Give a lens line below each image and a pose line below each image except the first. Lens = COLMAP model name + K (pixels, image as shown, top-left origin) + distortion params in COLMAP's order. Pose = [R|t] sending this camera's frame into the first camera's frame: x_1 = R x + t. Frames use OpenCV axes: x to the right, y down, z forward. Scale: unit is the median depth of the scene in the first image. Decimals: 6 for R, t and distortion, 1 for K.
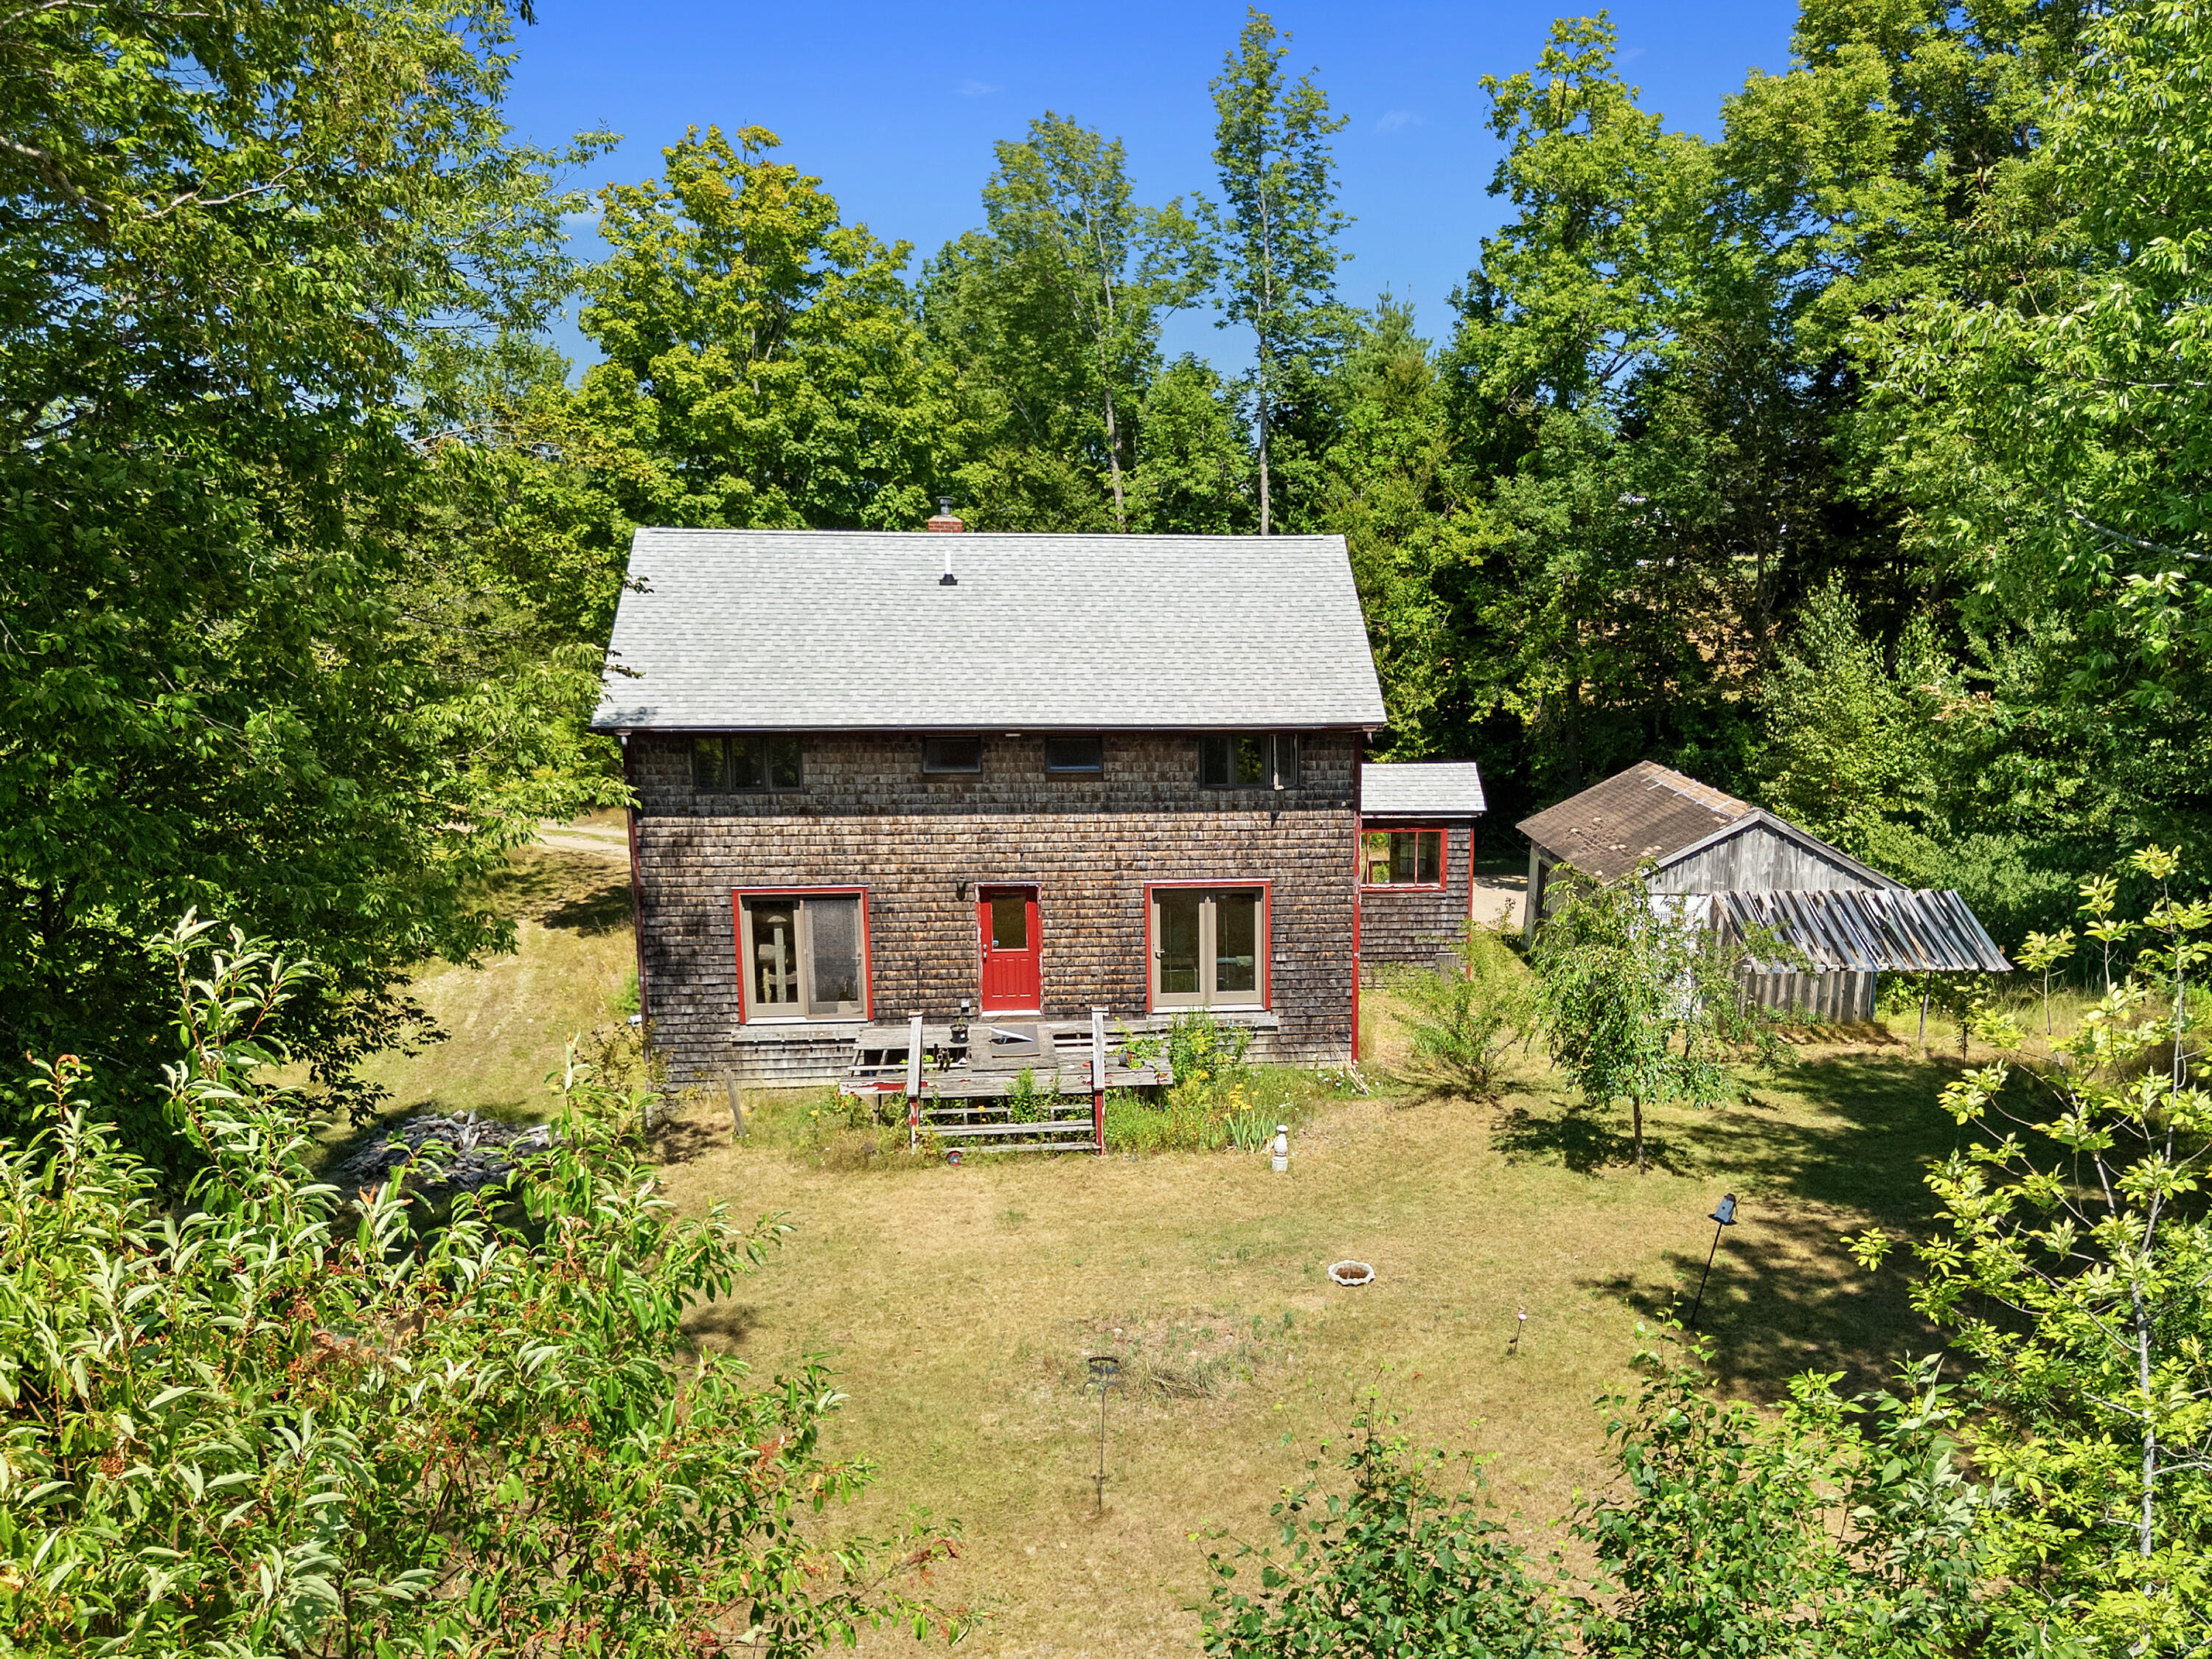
lens RADIAL K [[1618.7, 0, 1150.3], [0, 1618.7, 817.4], [0, 0, 1]] dist [0.072710, -0.061954]
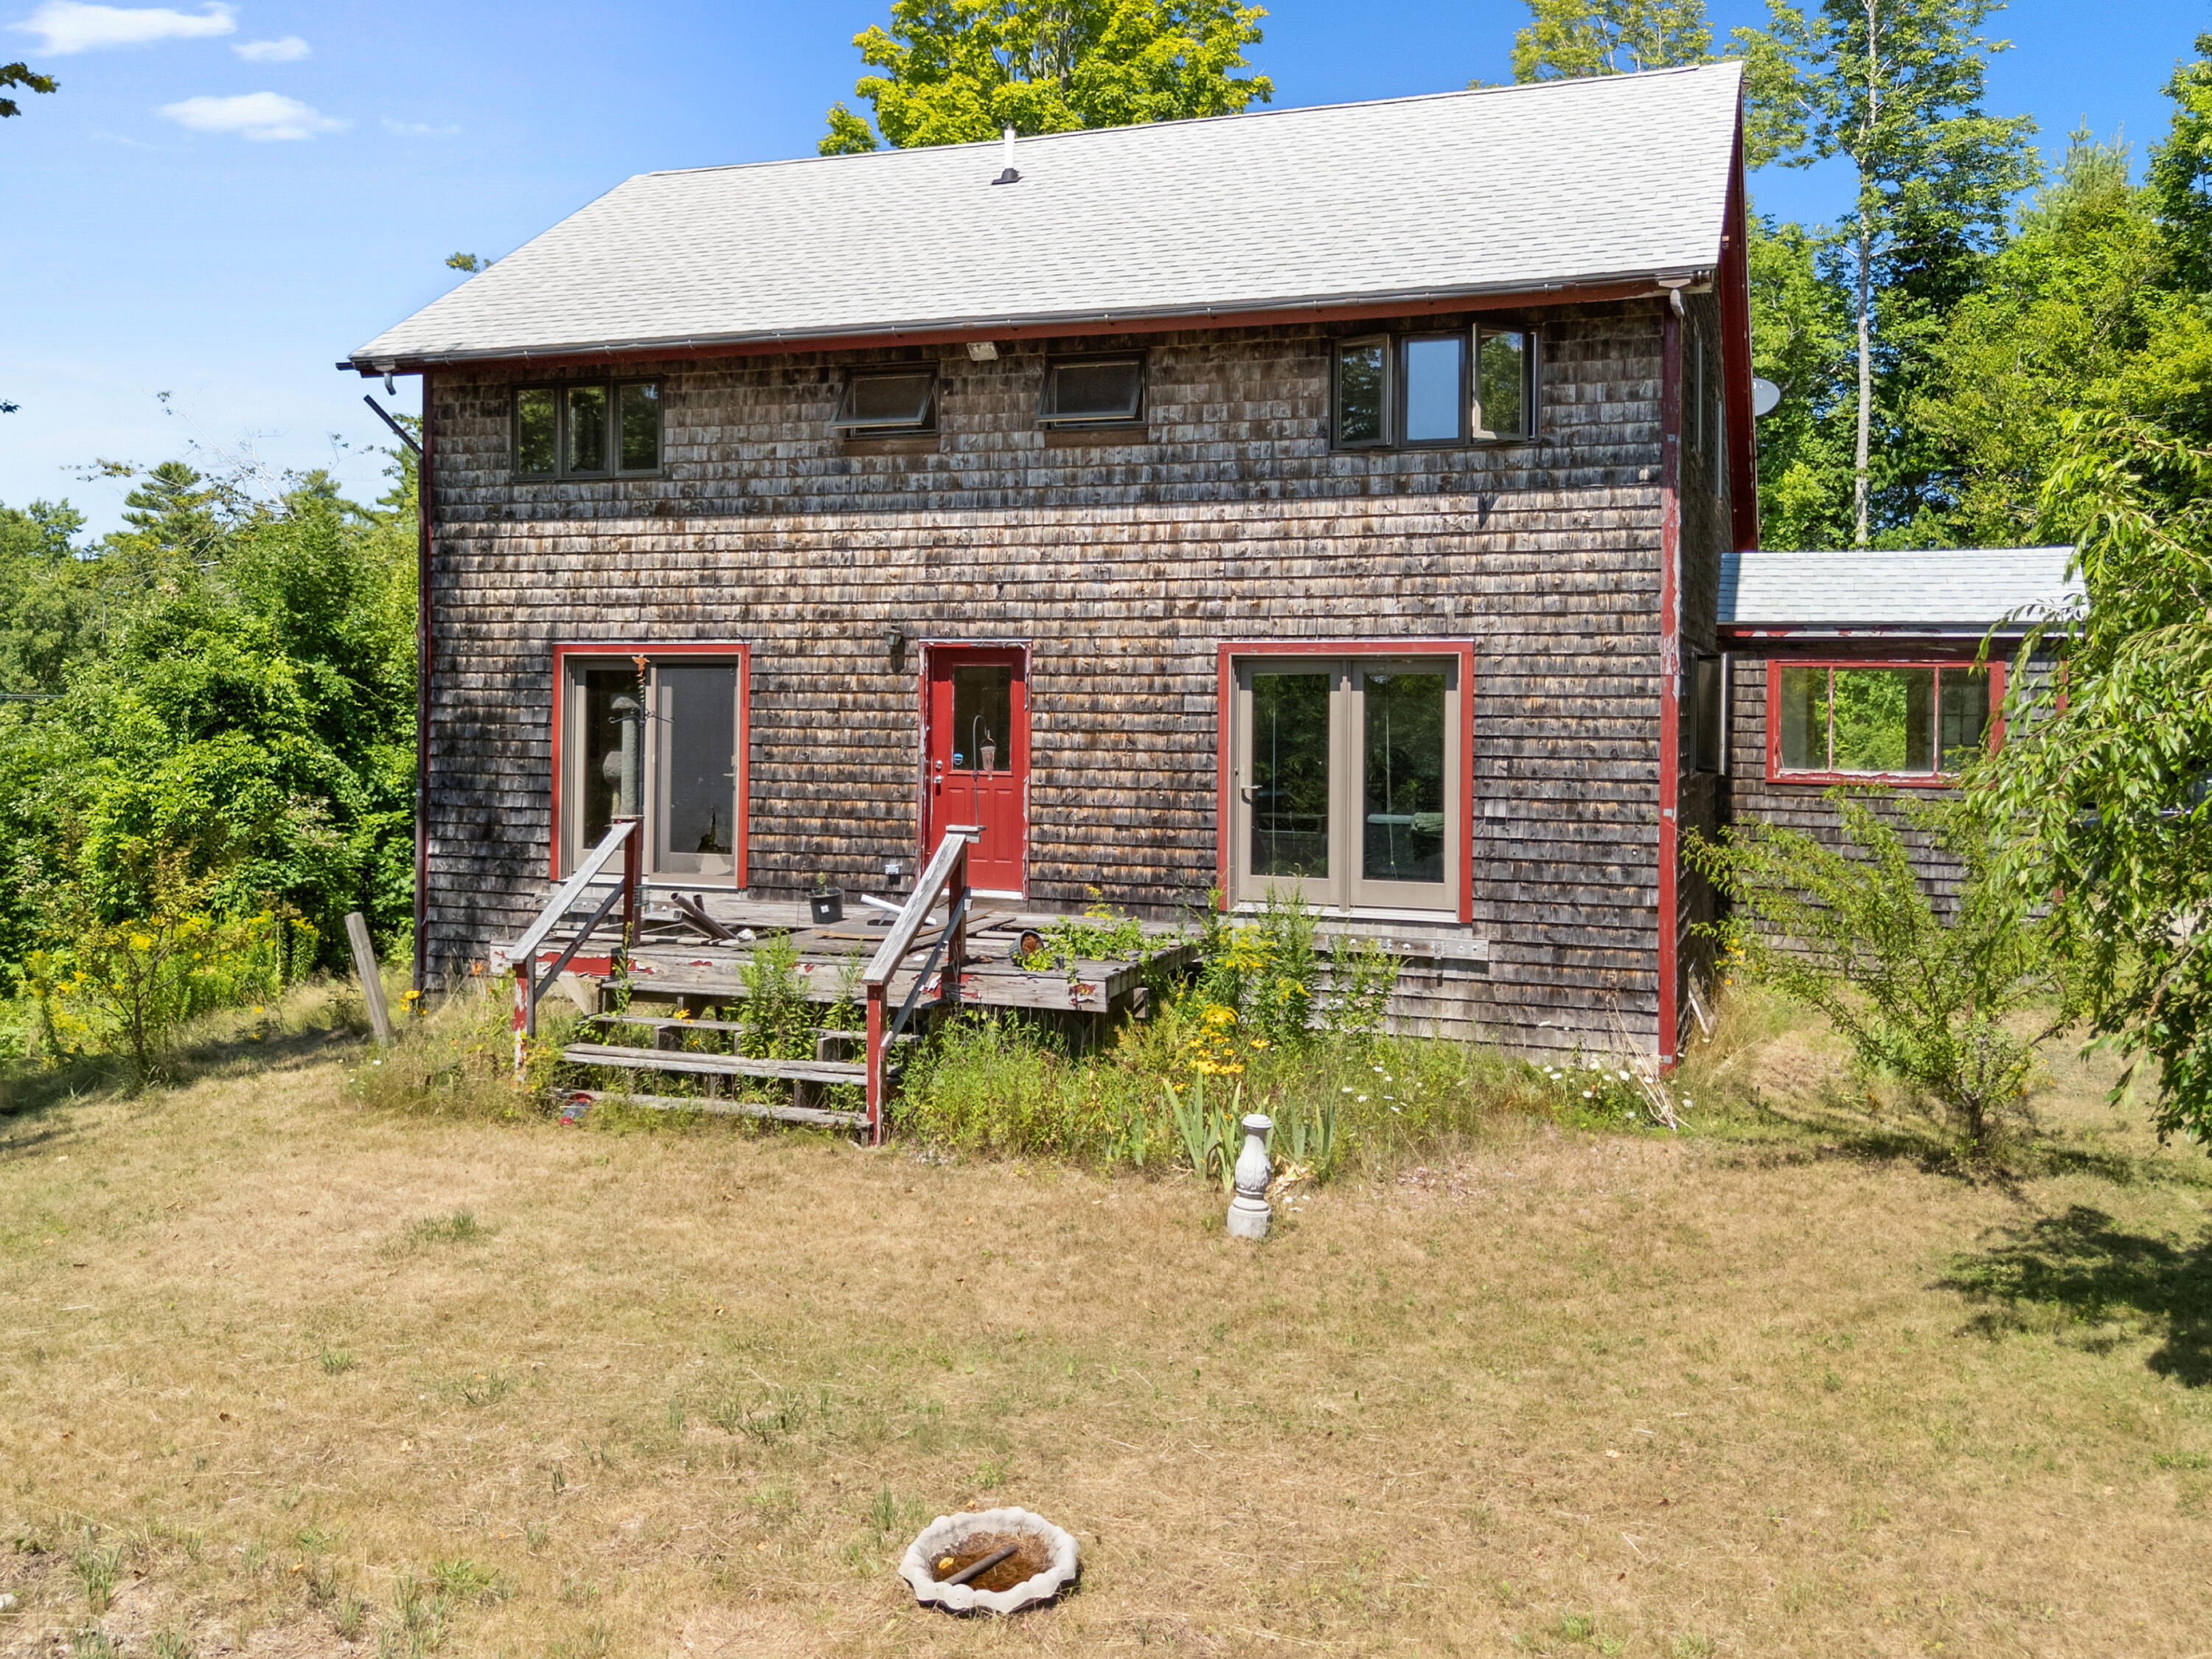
lens RADIAL K [[1607.0, 0, 1181.3], [0, 1607.0, 705.3], [0, 0, 1]] dist [0.088180, -0.101177]
pose [[0.920698, 0.014387, -0.390011, 0.180764], [-0.072050, 0.988409, -0.133627, 0.126999], [0.383568, 0.151131, 0.911063, 0.547816]]
